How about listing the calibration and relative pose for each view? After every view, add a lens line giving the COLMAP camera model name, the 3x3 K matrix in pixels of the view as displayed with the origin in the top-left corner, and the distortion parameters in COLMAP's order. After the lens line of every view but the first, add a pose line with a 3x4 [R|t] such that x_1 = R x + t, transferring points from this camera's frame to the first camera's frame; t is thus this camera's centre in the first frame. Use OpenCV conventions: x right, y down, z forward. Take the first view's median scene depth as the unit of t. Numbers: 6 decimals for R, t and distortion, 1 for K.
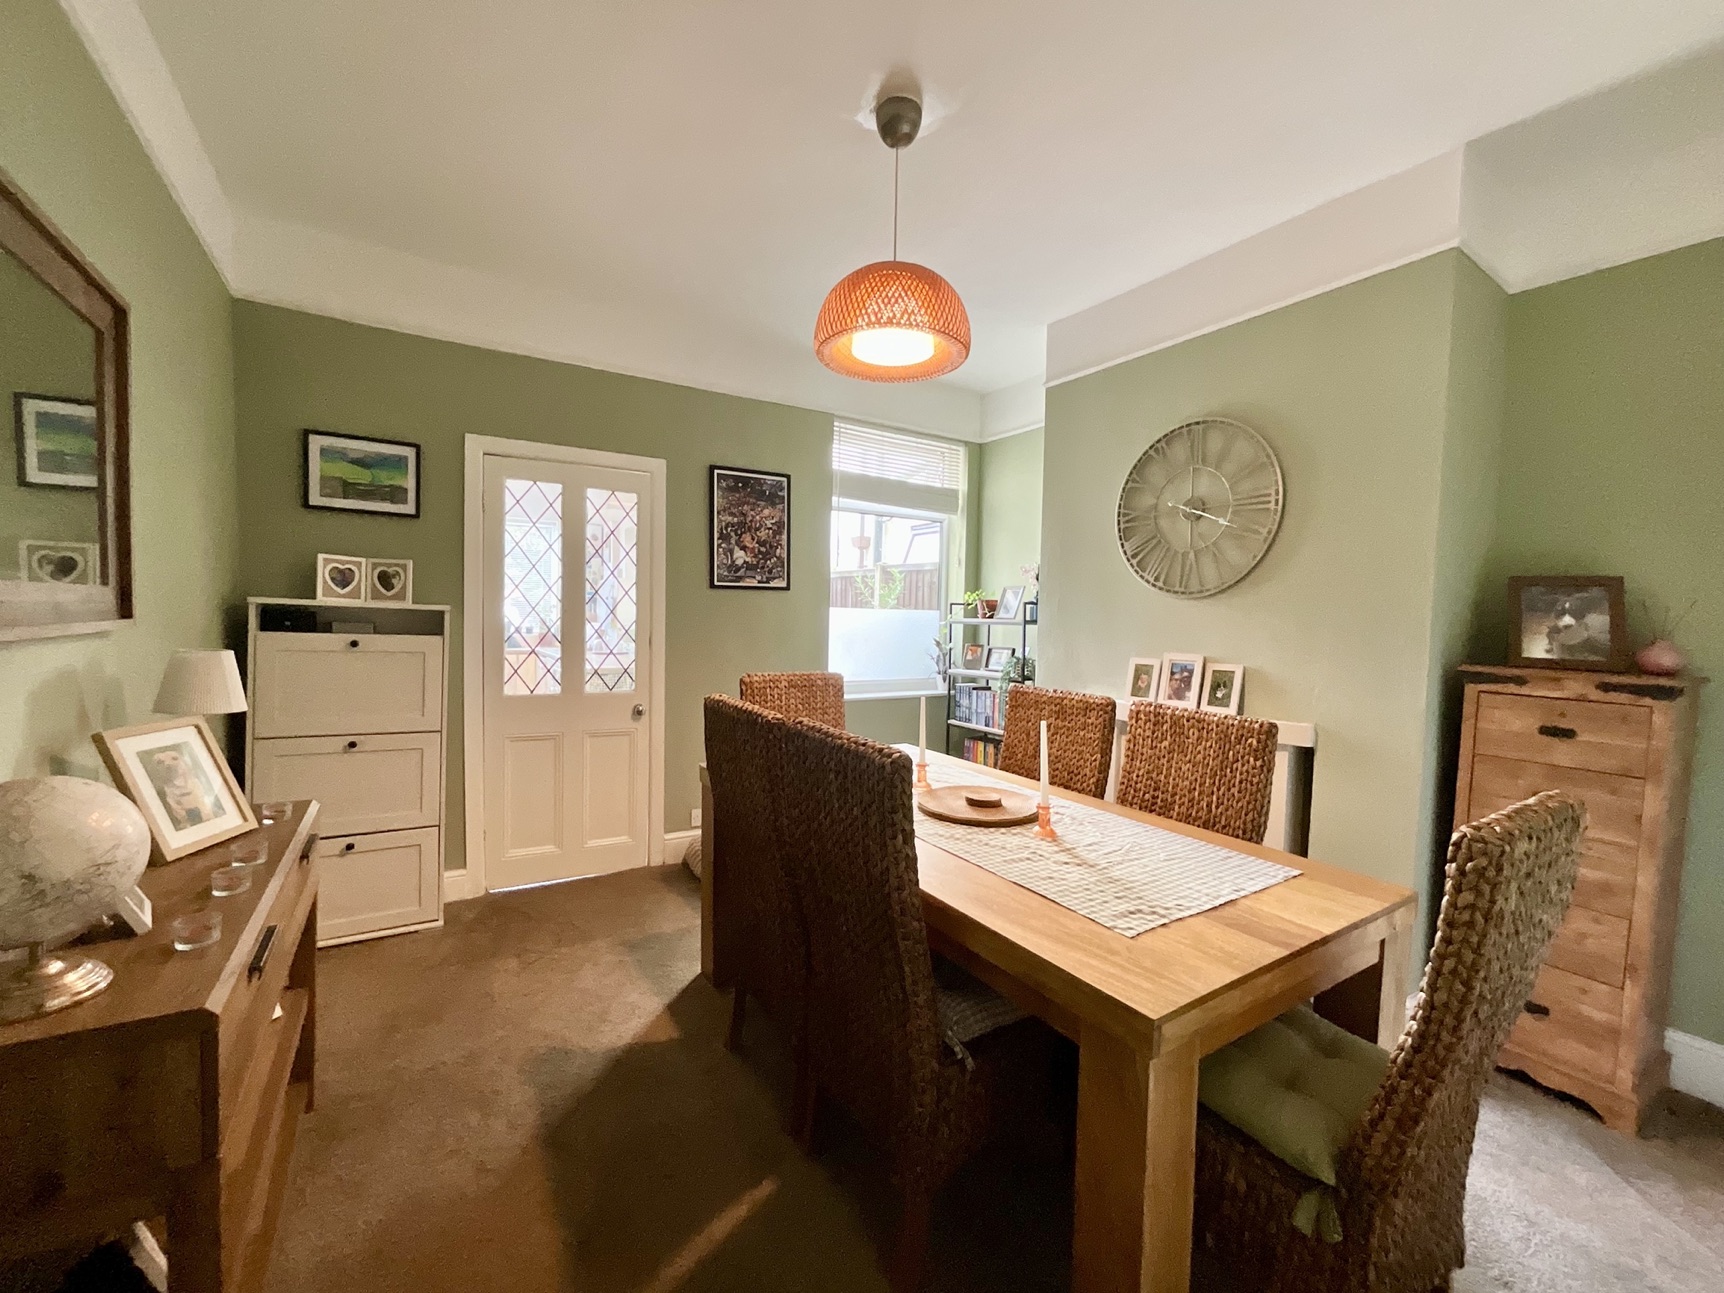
lens RADIAL K [[697.9, 0, 862.1], [0, 697.9, 644.9], [0, 0, 1]] dist [-0.006023, 0.000258]
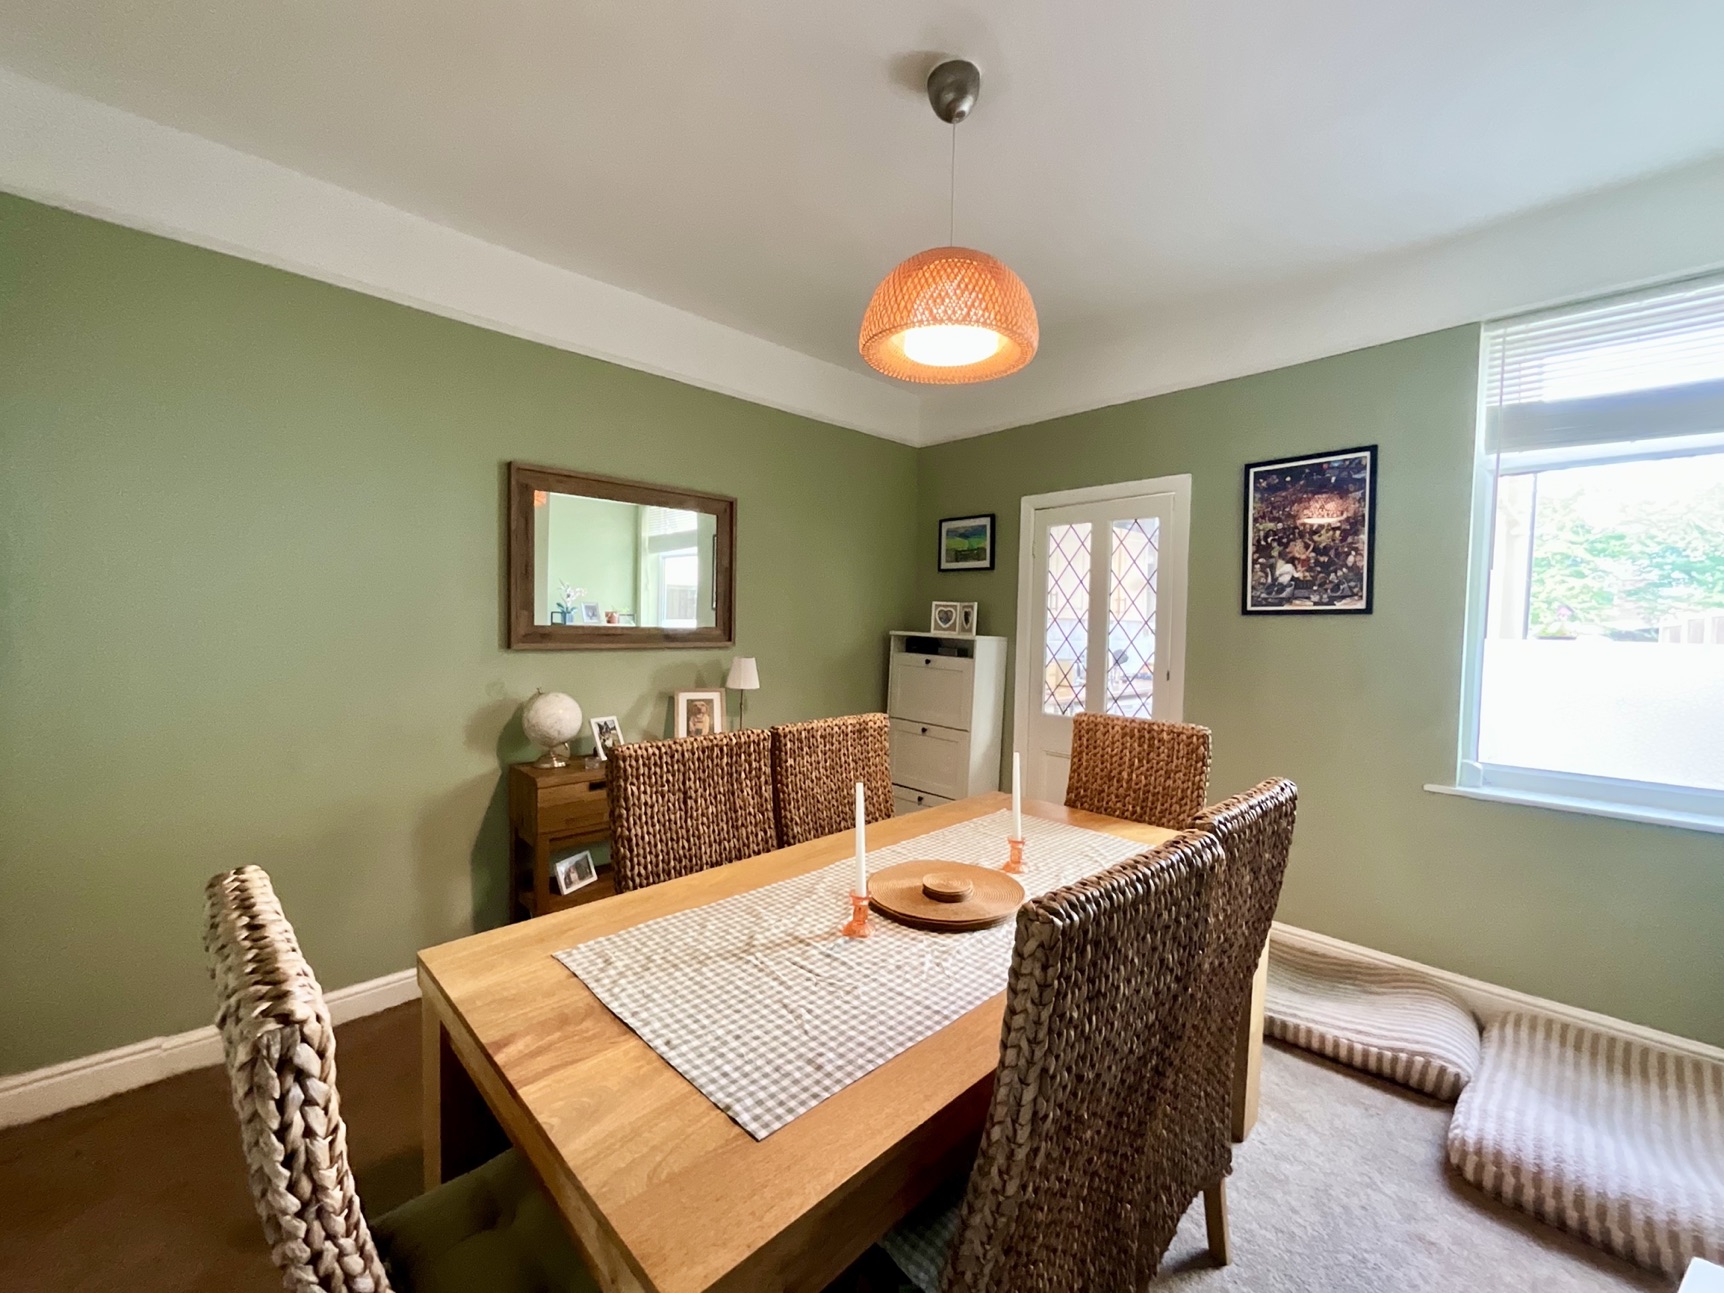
lens RADIAL K [[697.9, 0, 863.6], [0, 697.9, 651.5], [0, 0, 1]] dist [-0.006023, 0.000258]
pose [[0.204778, 0.021028, -0.978583, 0.622066], [-0.056362, 0.998364, 0.009658, -0.027149], [0.977184, 0.053177, 0.205628, 0.510843]]
